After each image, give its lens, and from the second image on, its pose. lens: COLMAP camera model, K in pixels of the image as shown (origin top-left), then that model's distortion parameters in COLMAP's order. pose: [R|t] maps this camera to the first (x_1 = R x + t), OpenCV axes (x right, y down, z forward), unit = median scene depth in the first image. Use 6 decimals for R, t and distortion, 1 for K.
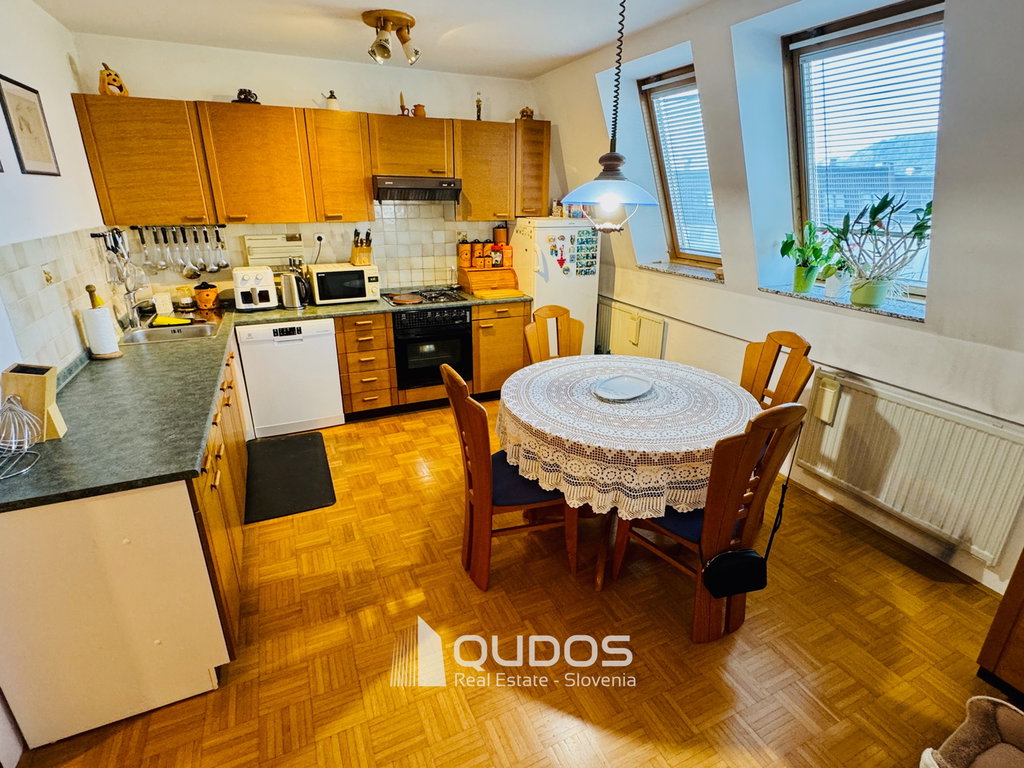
lens RADIAL K [[511.9, 0, 512.0], [0, 511.9, 383.2], [0, 0, 1]] dist [-0.002975, 0.000466]
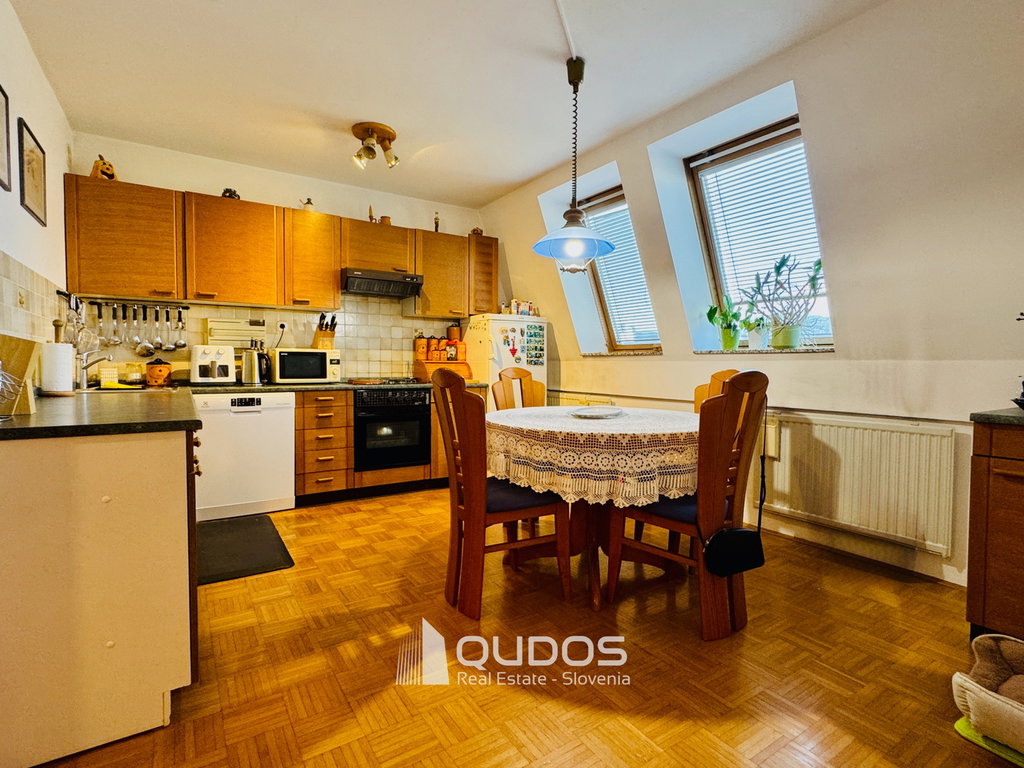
lens RADIAL K [[511.9, 0, 510.7], [0, 511.9, 384.4], [0, 0, 1]] dist [-0.002975, 0.000466]
pose [[0.988938, -0.007390, 0.148148, -0.106891], [0.052848, 0.950772, -0.305352, 0.243965], [-0.138598, 0.309804, 0.940645, 0.001981]]
